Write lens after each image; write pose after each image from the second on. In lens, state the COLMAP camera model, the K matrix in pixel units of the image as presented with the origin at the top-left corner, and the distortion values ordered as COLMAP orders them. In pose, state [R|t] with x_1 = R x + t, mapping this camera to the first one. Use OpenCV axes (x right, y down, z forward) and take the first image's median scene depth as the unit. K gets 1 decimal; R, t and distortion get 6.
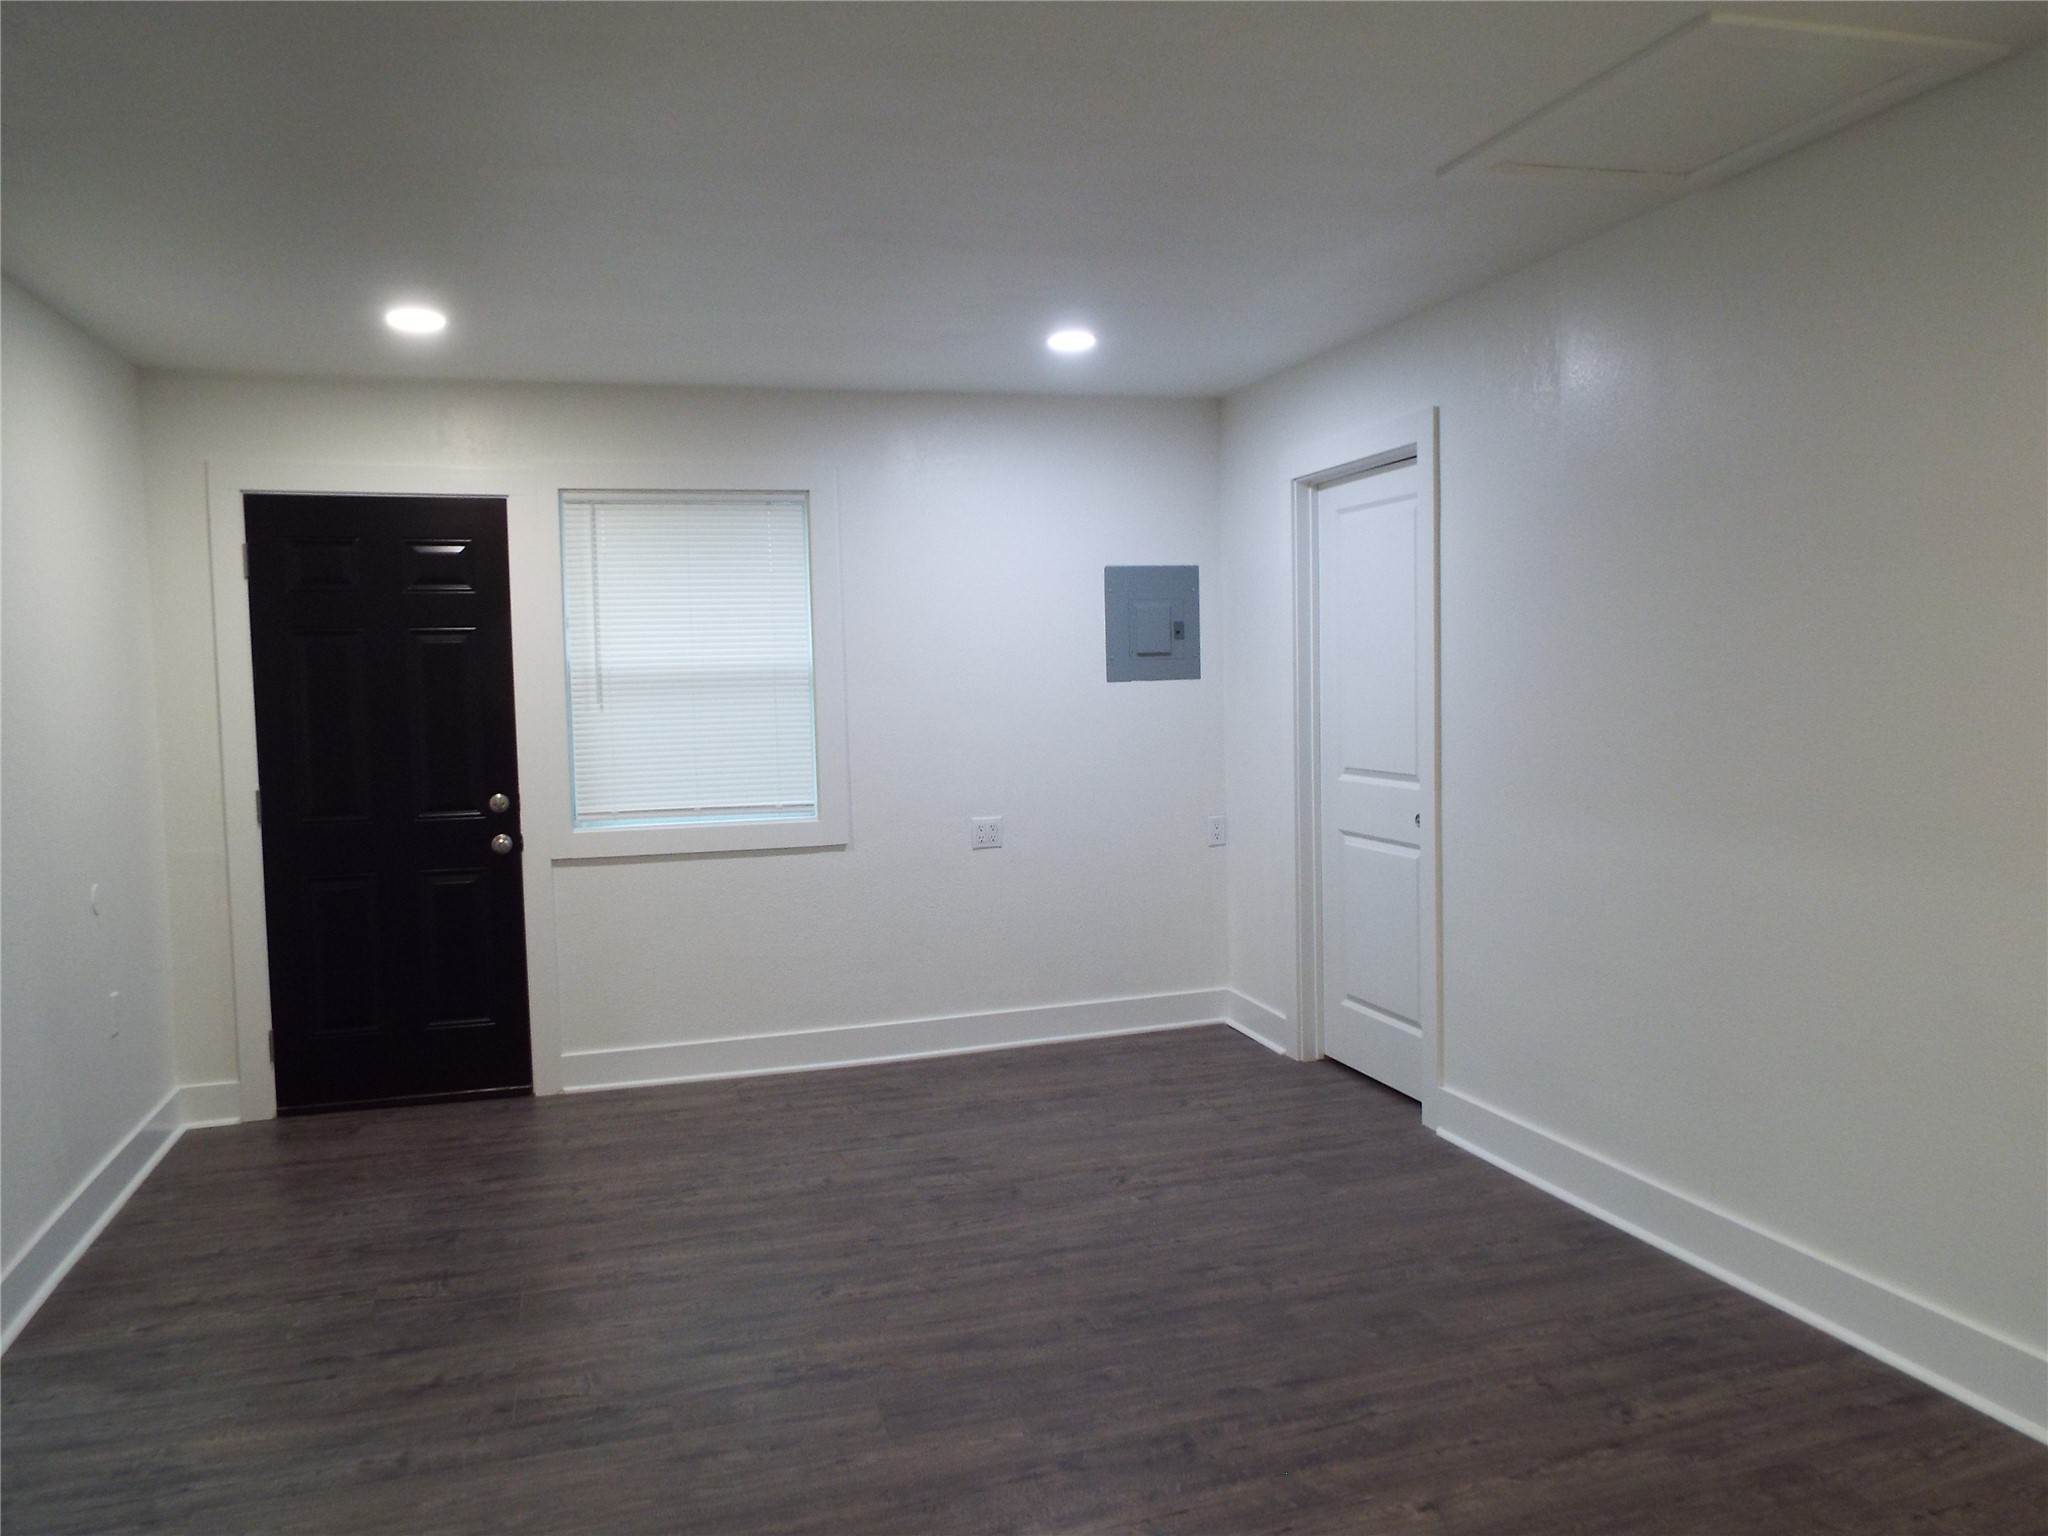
lens RADIAL K [[1477.2, 0, 1025.7], [0, 1477.2, 767.0], [0, 0, 1]] dist [-0.019729, 0.009399]
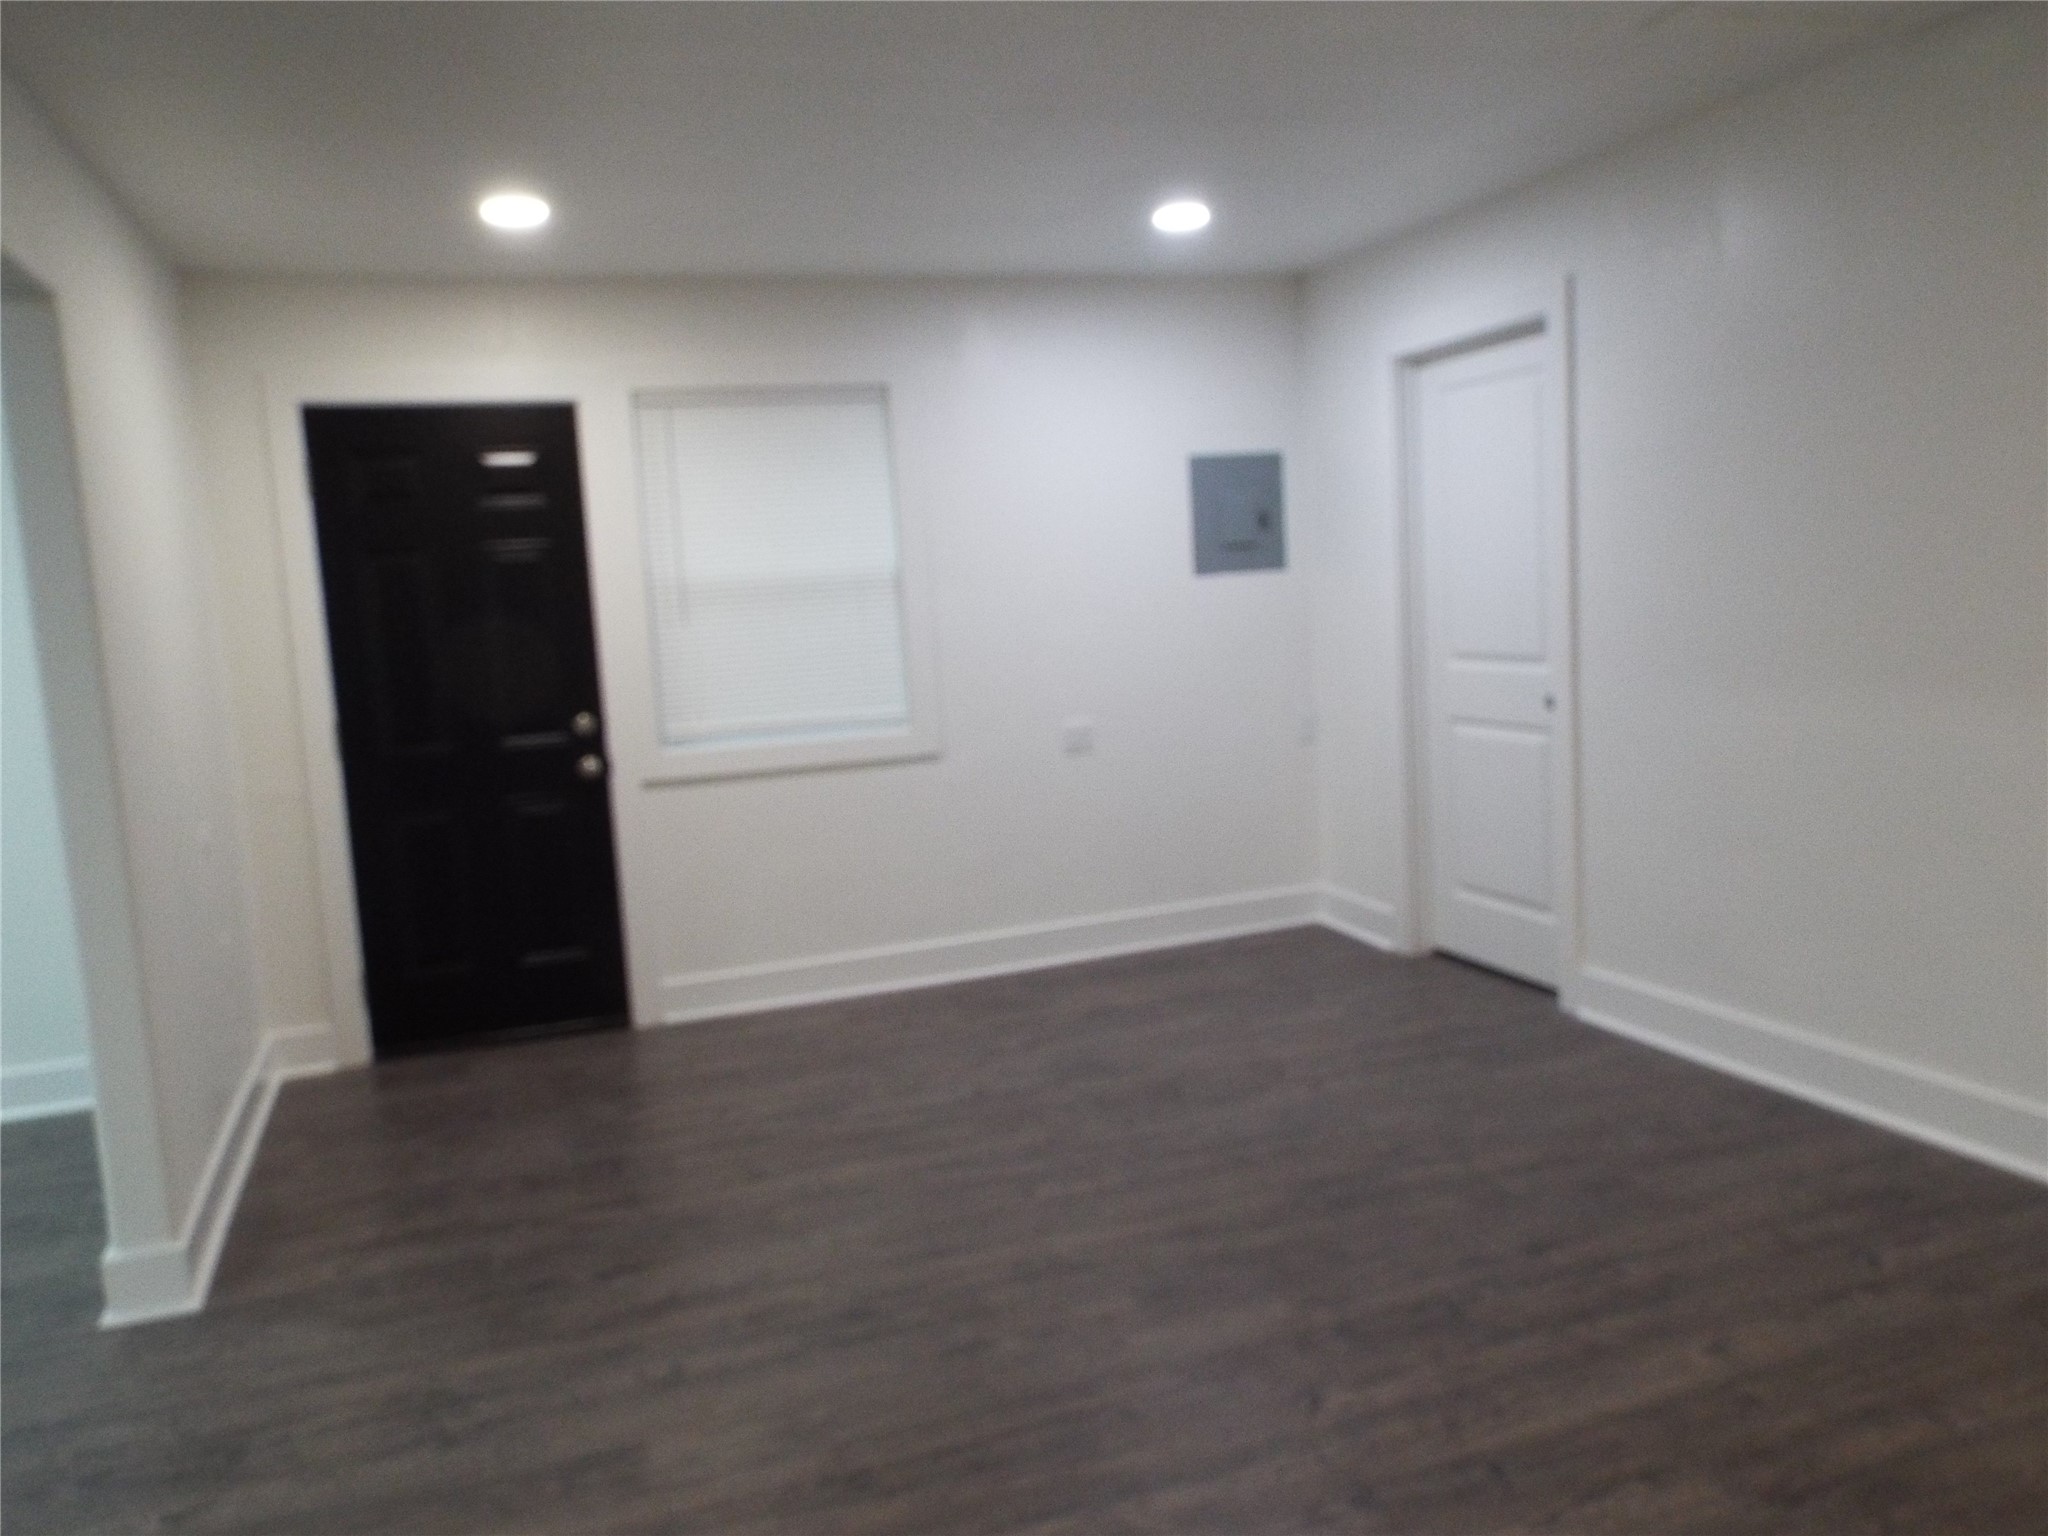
lens RADIAL K [[1565.7, 0, 1026.6], [0, 1565.7, 772.9], [0, 0, 1]] dist [0.014544, 0.001738]
pose [[0.998354, -0.041601, 0.039482, -0.122716], [0.039213, 0.997461, 0.059450, 0.006434], [-0.041855, -0.057804, 0.997450, -0.033056]]
